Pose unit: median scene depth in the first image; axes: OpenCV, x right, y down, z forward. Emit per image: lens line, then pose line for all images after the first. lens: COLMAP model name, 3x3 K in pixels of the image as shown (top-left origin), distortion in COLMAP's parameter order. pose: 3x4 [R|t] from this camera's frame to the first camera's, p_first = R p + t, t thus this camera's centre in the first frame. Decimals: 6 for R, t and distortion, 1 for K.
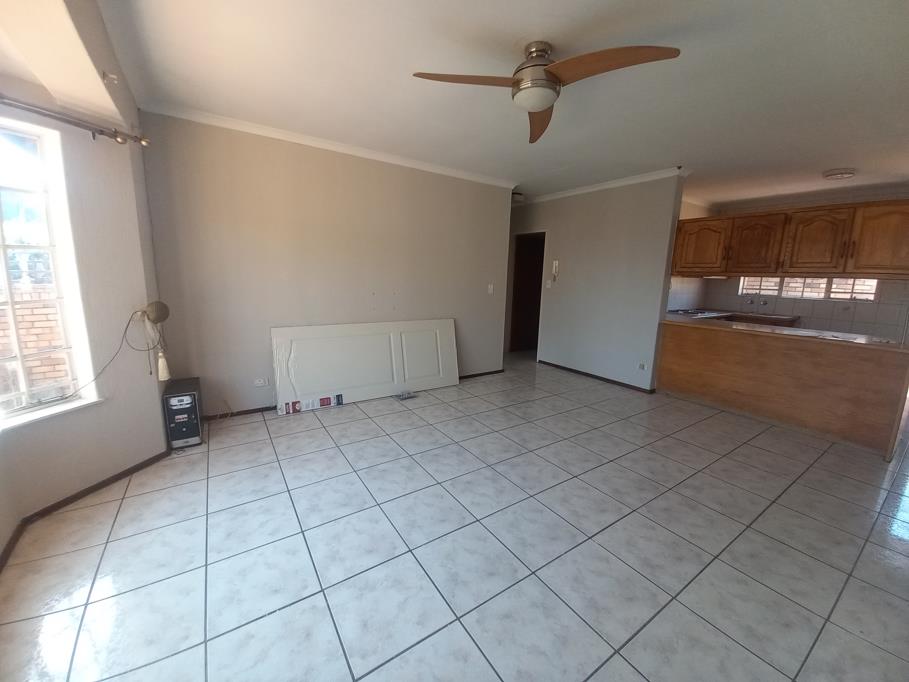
lens RADIAL K [[361.9, 0, 454.5], [0, 361.9, 341.0], [0, 0, 1]] dist [0.000624, -0.000023]
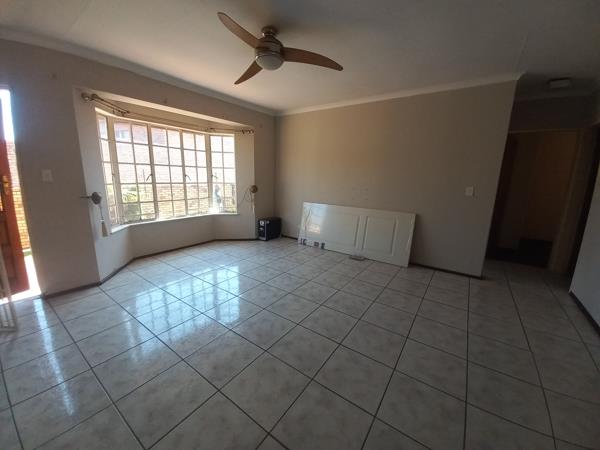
lens RADIAL K [[238.9, 0, 300.0], [0, 238.9, 225.0], [0, 0, 1]] dist [0.000624, -0.000023]
pose [[0.351738, 0.171993, -0.920162, 0.779138], [-0.183984, 0.976505, 0.112195, -0.056866], [0.917840, 0.129832, 0.375118, 0.458367]]
